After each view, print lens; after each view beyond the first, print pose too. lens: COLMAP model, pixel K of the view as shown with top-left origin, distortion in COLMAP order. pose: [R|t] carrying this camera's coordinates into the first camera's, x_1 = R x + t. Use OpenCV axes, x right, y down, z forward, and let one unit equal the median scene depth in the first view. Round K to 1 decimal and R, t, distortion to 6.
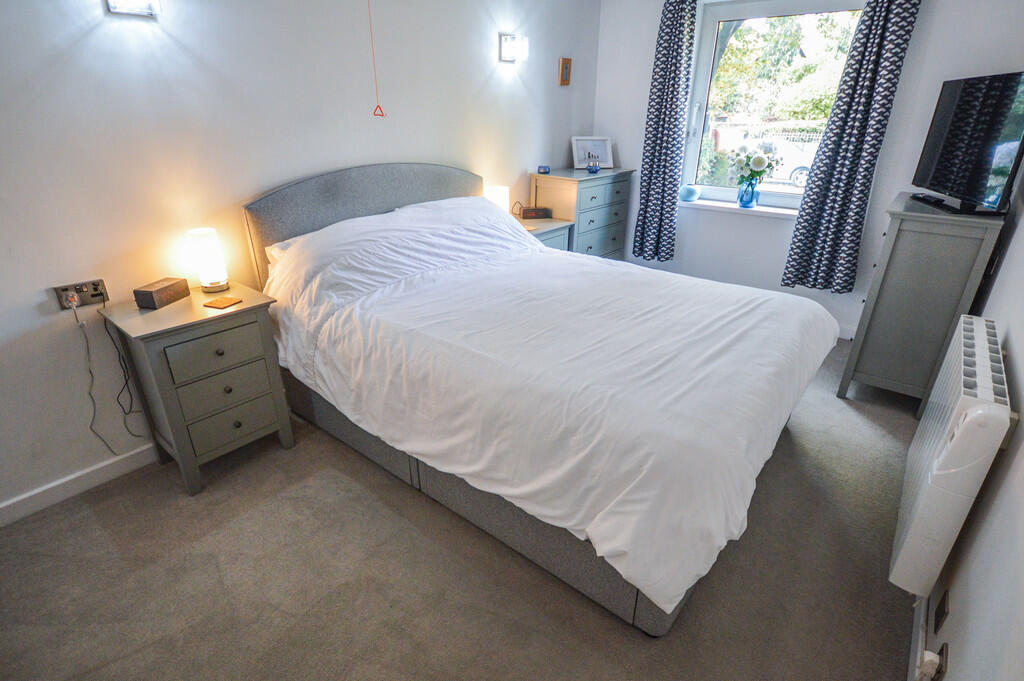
lens RADIAL K [[494.8, 0, 512.0], [0, 494.8, 340.5], [0, 0, 1]] dist [-0.001725, -0.008890]
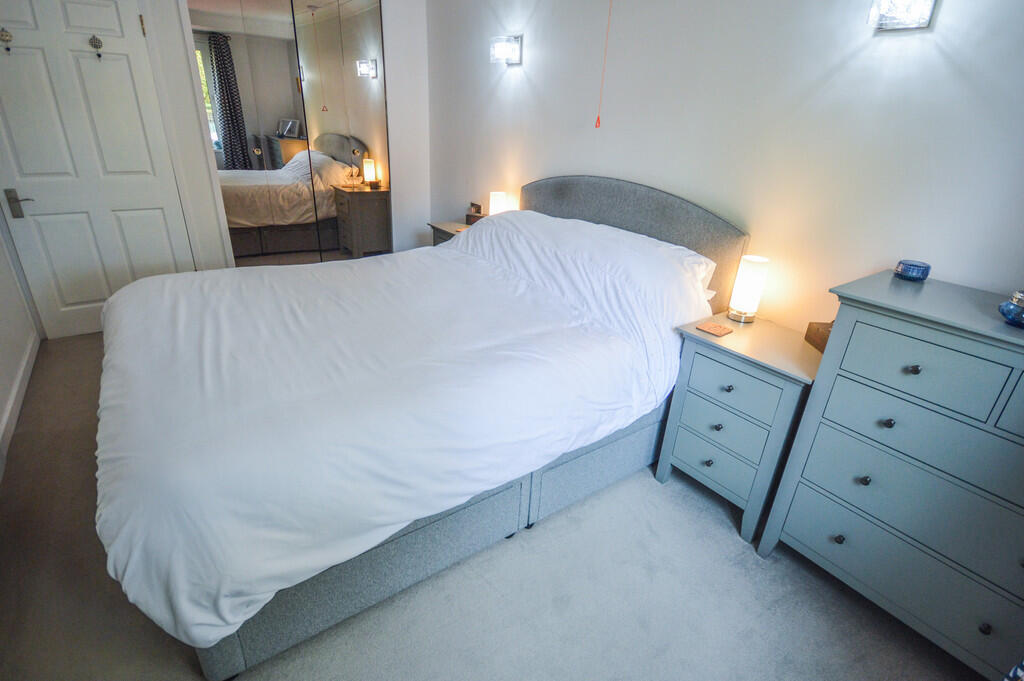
lens RADIAL K [[494.8, 0, 512.0], [0, 494.8, 340.5], [0, 0, 1]] dist [-0.001725, -0.008890]
pose [[-0.274887, 0.379253, -0.883518, 0.787599], [-0.425576, 0.776005, 0.465511, -0.496717], [0.862161, 0.503967, -0.051913, 1.088487]]
